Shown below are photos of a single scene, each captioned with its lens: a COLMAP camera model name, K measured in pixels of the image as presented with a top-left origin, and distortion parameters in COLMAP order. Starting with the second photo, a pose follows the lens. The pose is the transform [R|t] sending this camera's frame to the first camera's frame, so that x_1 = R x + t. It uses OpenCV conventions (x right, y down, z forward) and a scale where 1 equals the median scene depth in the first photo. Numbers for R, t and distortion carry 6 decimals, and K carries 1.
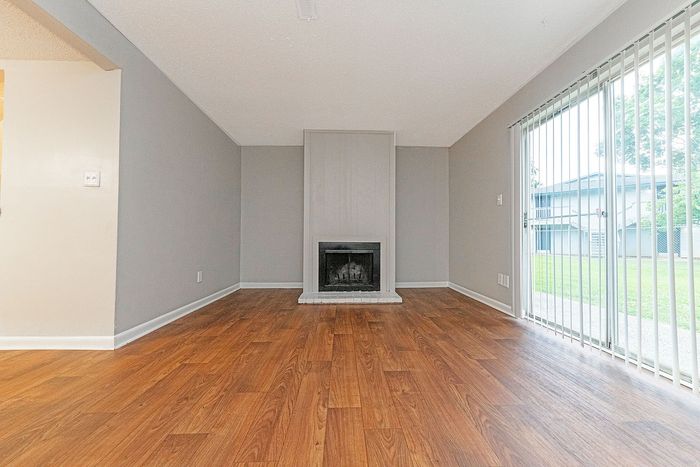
lens RADIAL K [[261.3, 0, 350.0], [0, 261.3, 233.5], [0, 0, 1]] dist [0.001551, 0.000057]
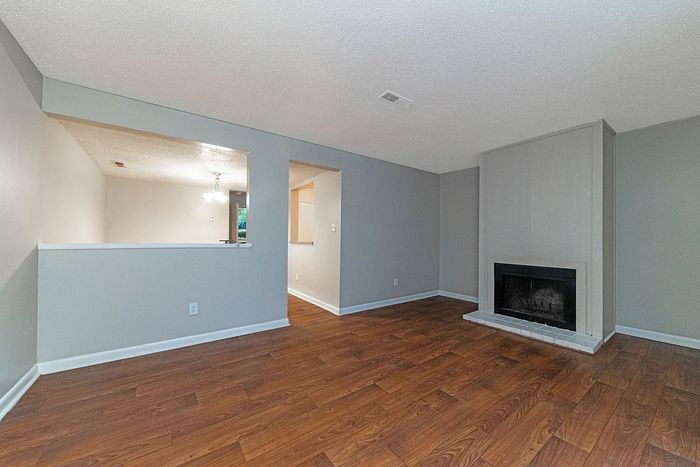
lens RADIAL K [[261.3, 0, 350.0], [0, 261.3, 233.5], [0, 0, 1]] dist [0.001551, 0.000057]
pose [[0.545674, -0.011645, -0.837917, 0.416974], [0.018841, 0.999821, -0.001626, -0.087785], [0.837786, -0.014900, 0.545796, 0.004705]]
